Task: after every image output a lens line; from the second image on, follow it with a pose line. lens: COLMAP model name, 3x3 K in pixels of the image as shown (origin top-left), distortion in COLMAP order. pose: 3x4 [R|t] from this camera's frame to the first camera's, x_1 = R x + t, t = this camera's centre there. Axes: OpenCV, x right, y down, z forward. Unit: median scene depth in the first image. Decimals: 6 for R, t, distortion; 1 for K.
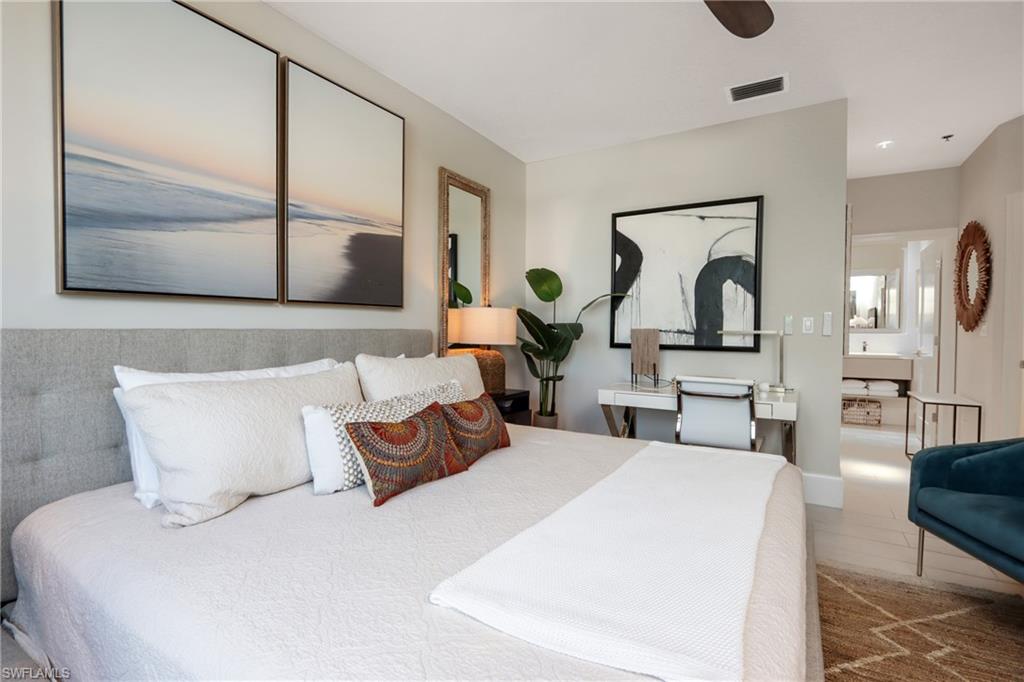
lens RADIAL K [[483.0, 0, 514.5], [0, 483.0, 345.3], [0, 0, 1]] dist [-0.012435, -0.000023]
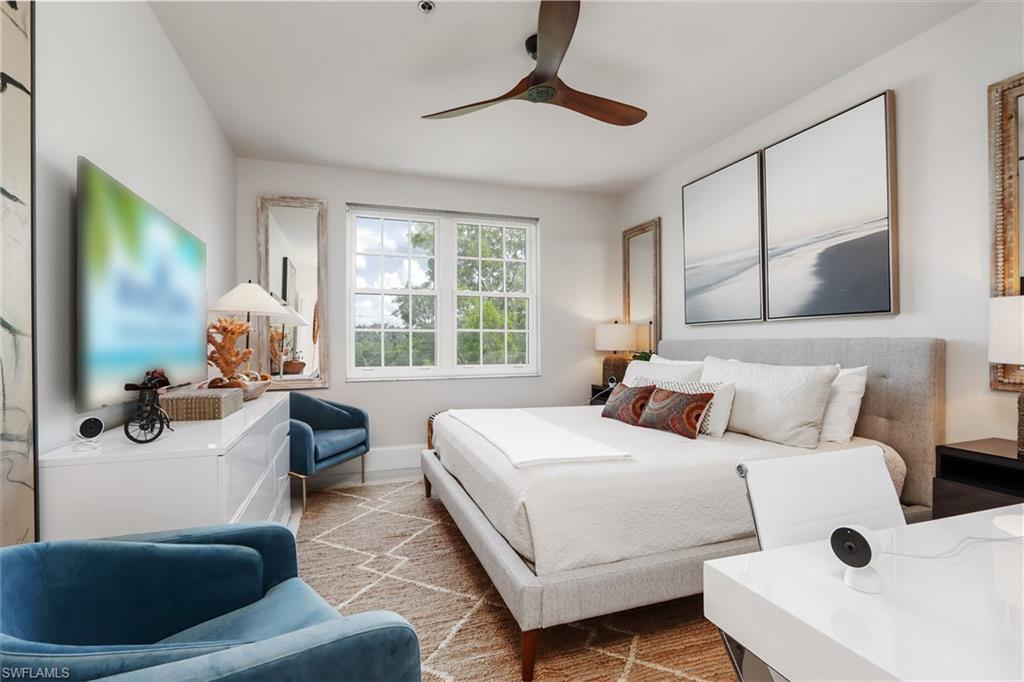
lens RADIAL K [[483.0, 0, 509.4], [0, 483.0, 340.1], [0, 0, 1]] dist [-0.012435, -0.000023]
pose [[-0.625191, 0.003868, -0.780462, 1.091735], [-0.009323, 0.999879, 0.012424, -0.040726], [0.780416, 0.015044, -0.625080, 1.287262]]
